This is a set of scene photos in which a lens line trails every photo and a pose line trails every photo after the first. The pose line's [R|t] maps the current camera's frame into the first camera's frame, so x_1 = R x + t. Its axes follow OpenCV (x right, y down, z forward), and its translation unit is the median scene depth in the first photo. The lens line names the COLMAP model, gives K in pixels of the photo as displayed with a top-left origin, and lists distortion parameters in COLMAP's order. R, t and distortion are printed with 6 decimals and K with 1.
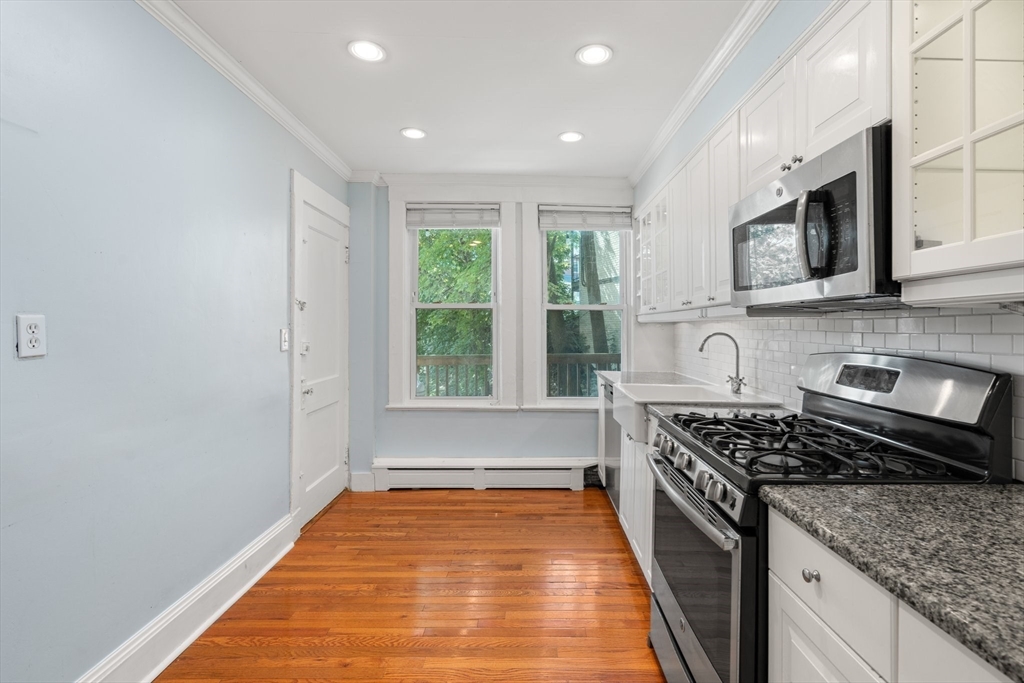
lens RADIAL K [[465.8, 0, 517.6], [0, 465.8, 321.5], [0, 0, 1]] dist [-0.006814, 0.003016]
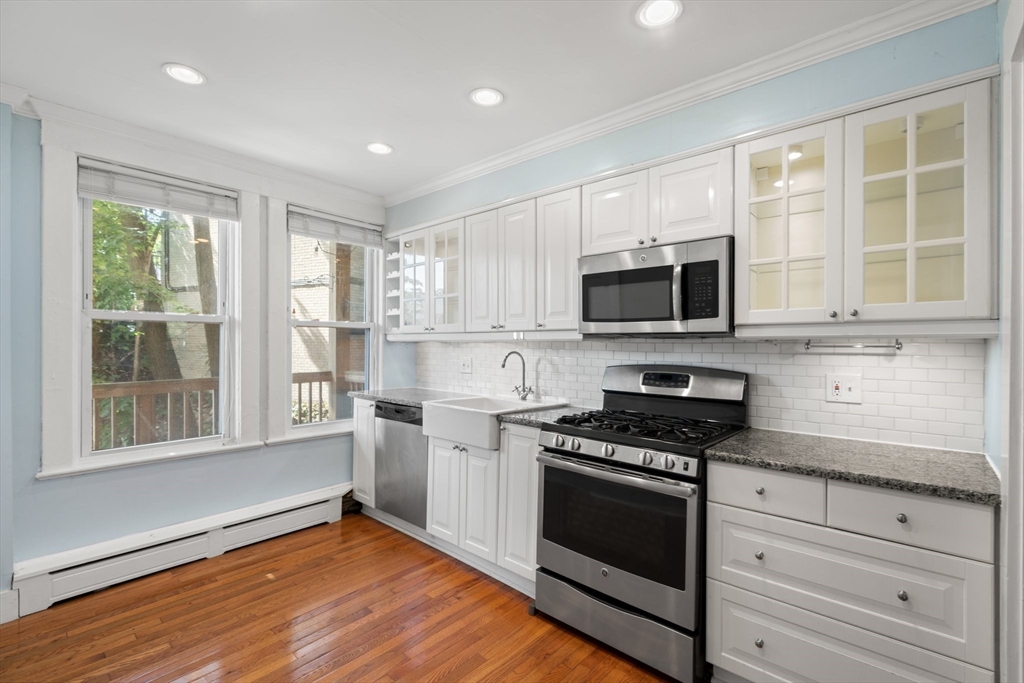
lens RADIAL K [[465.8, 0, 502.9], [0, 465.8, 340.9], [0, 0, 1]] dist [-0.006814, 0.003016]
pose [[0.673844, 0.003418, 0.738866, -0.334594], [-0.011380, 0.999919, 0.005752, -0.007480], [-0.738786, -0.012284, 0.673828, 0.131100]]
